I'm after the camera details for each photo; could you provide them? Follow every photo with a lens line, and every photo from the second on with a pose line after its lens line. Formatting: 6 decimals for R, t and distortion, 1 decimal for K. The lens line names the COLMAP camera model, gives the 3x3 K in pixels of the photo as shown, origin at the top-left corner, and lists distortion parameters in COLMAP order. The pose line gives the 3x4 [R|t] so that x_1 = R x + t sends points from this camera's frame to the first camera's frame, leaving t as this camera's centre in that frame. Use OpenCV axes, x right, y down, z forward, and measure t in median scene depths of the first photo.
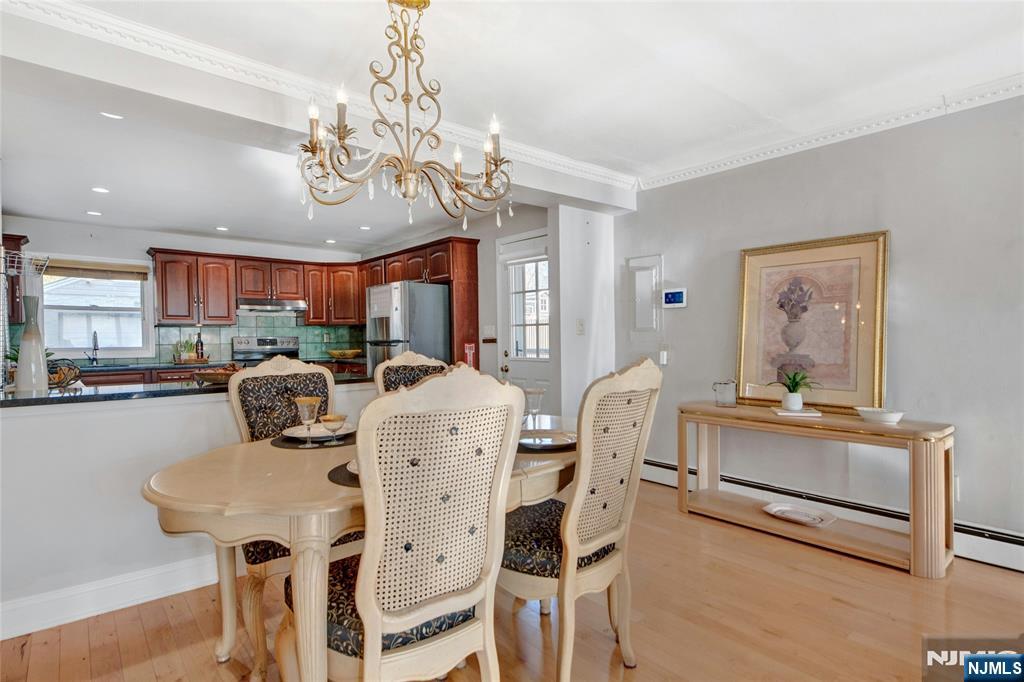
lens RADIAL K [[519.4, 0, 512.0], [0, 519.4, 341.0], [0, 0, 1]] dist [-0.000788, -0.000043]
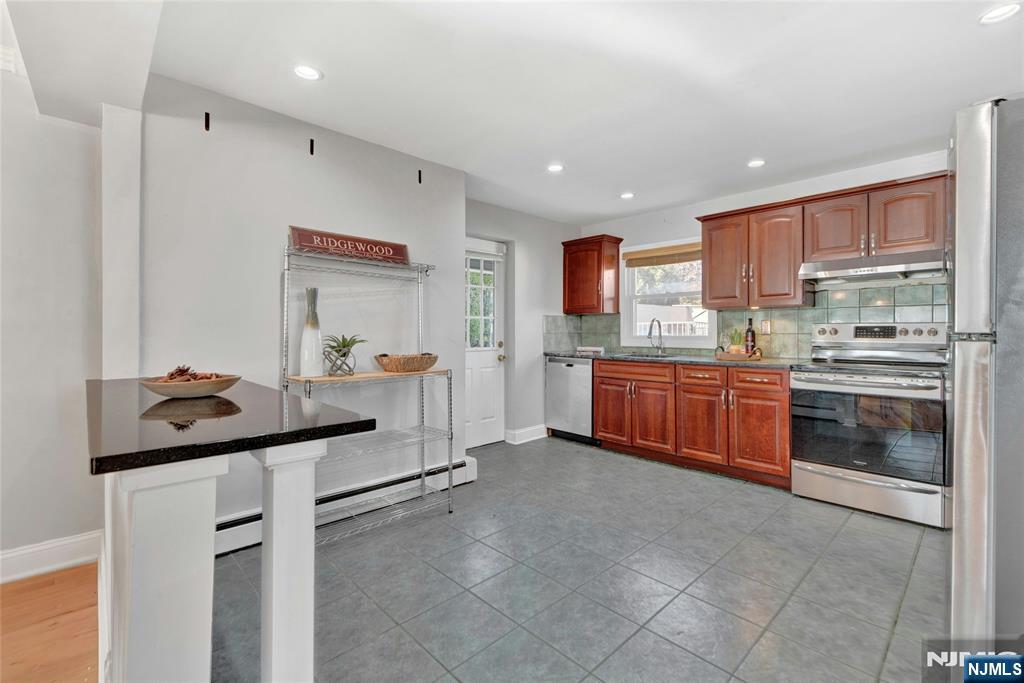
lens RADIAL K [[445.1, 0, 514.1], [0, 445.1, 329.5], [0, 0, 1]] dist [-0.000701, -0.000066]
pose [[0.056780, 0.005483, -0.998372, 0.003436], [-0.001984, 0.999984, 0.005380, -0.002923], [0.998385, 0.001675, 0.056790, 0.661010]]
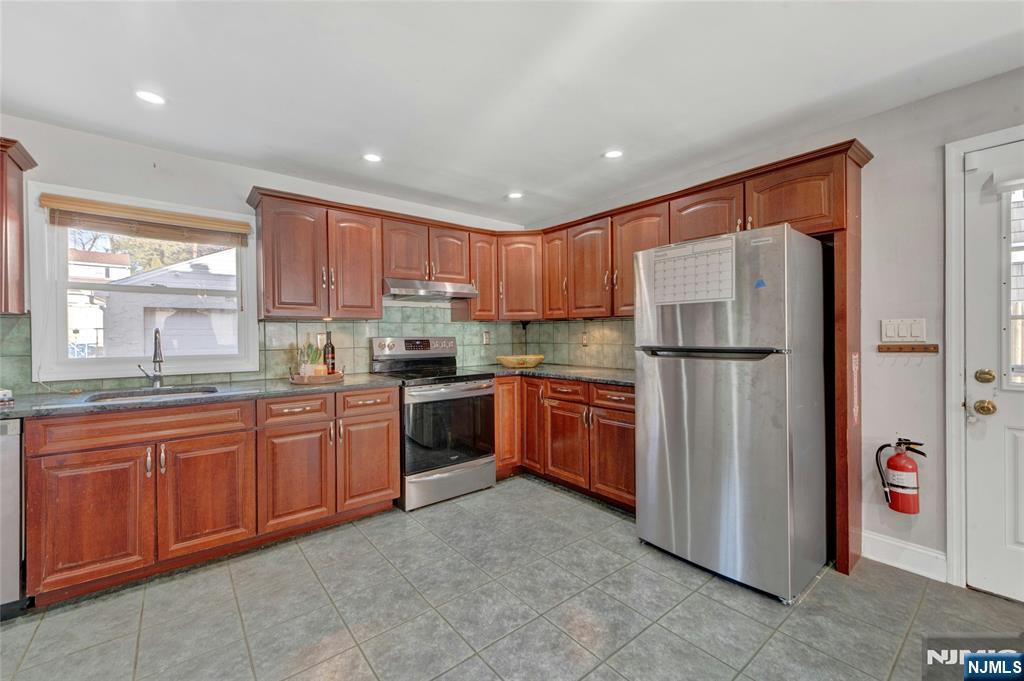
lens RADIAL K [[410.8, 0, 508.4], [0, 410.8, 335.0], [0, 0, 1]] dist [0.000667, 0.000162]
pose [[0.999575, 0.001289, -0.029133, -0.390565], [-0.001371, 0.999995, -0.002802, -0.010778], [0.029129, 0.002841, 0.999572, 0.538994]]
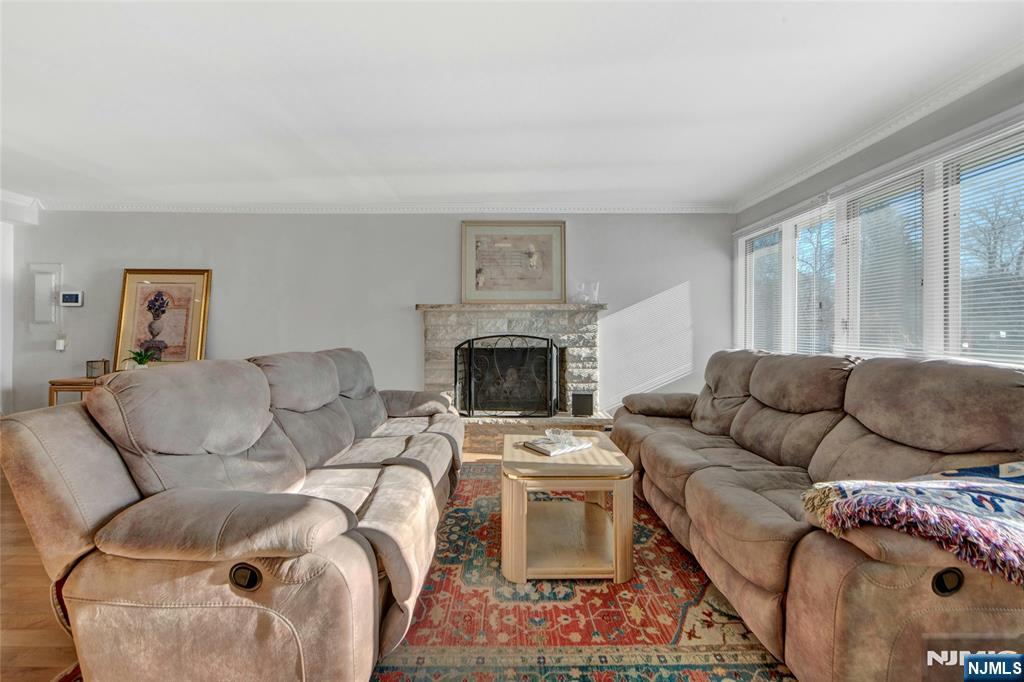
lens RADIAL K [[398.8, 0, 516.0], [0, 398.8, 326.3], [0, 0, 1]] dist [0.001642, 0.000064]
pose [[0.643152, 0.015152, 0.765588, 0.189147], [-0.001105, 0.999822, -0.018860, 0.002918], [-0.765737, 0.011284, 0.643054, -0.359780]]
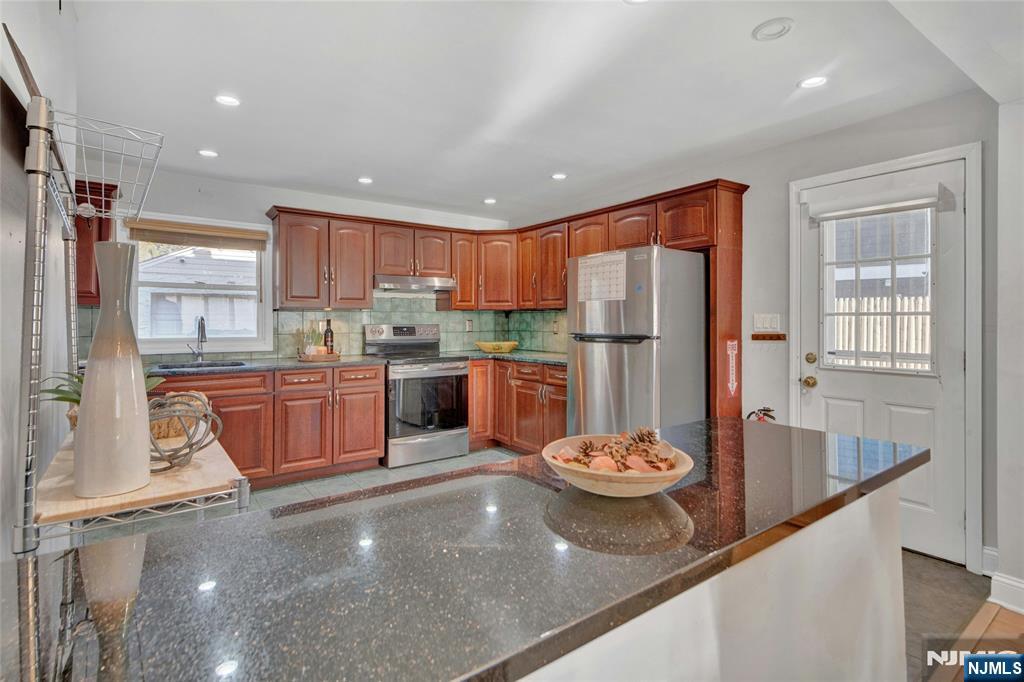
lens RADIAL K [[496.8, 0, 514.3], [0, 496.8, 313.3], [0, 0, 1]] dist [-0.001855, -0.000306]
pose [[0.996658, 0.008578, -0.081232, -0.286266], [-0.010210, 0.999754, -0.019705, -0.013415], [0.081043, 0.020469, 0.996500, 0.313220]]
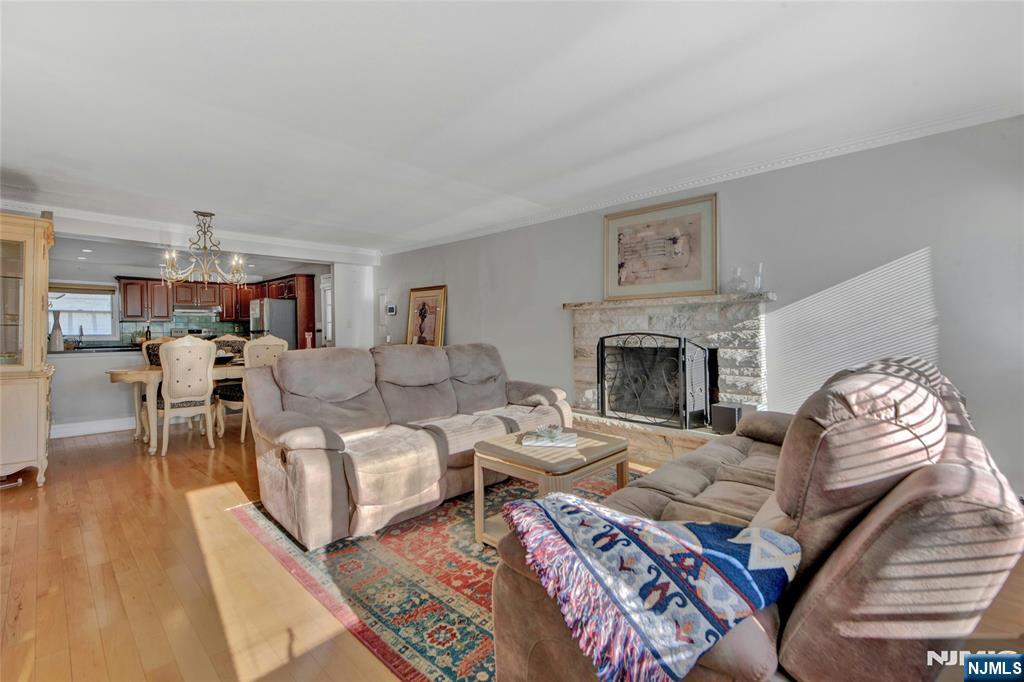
lens RADIAL K [[445.1, 0, 514.1], [0, 445.1, 329.0], [0, 0, 1]] dist [-0.000701, -0.000066]
pose [[0.993923, 0.001106, 0.110068, 0.431596], [-0.000404, 0.999979, -0.006393, 0.003048], [-0.110072, 0.006310, 0.993904, -0.581882]]
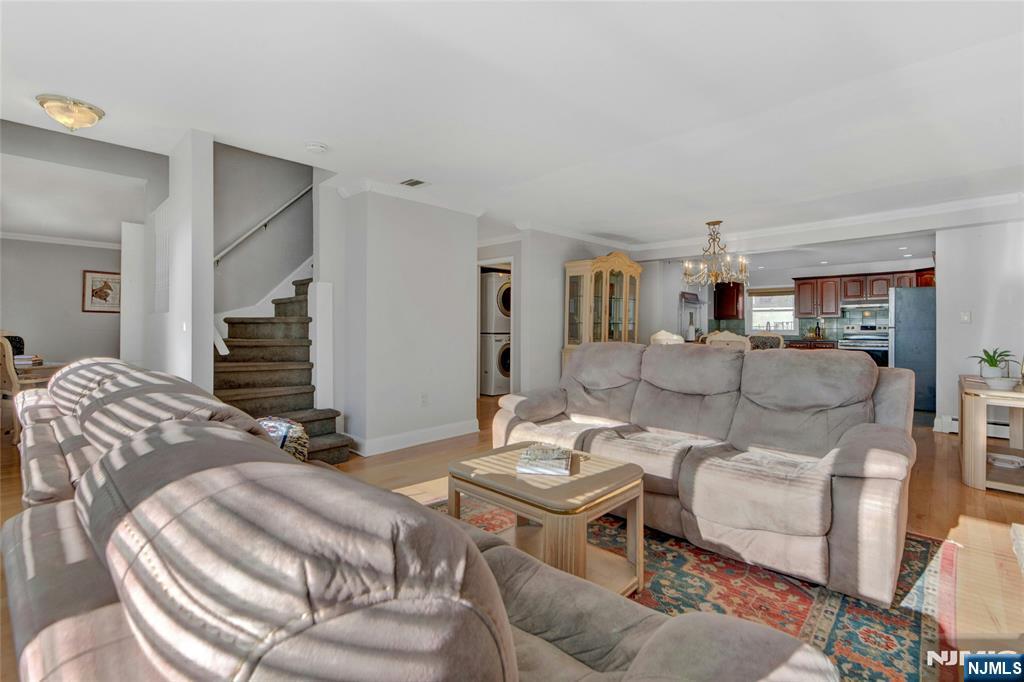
lens RADIAL K [[460.6, 0, 506.6], [0, 460.6, 327.5], [0, 0, 1]] dist [0.000659, 0.000007]
pose [[0.094077, 0.008827, -0.995526, 0.892274], [-0.008448, 0.999932, 0.008068, -0.001205], [0.995529, 0.007651, 0.094145, -0.205747]]
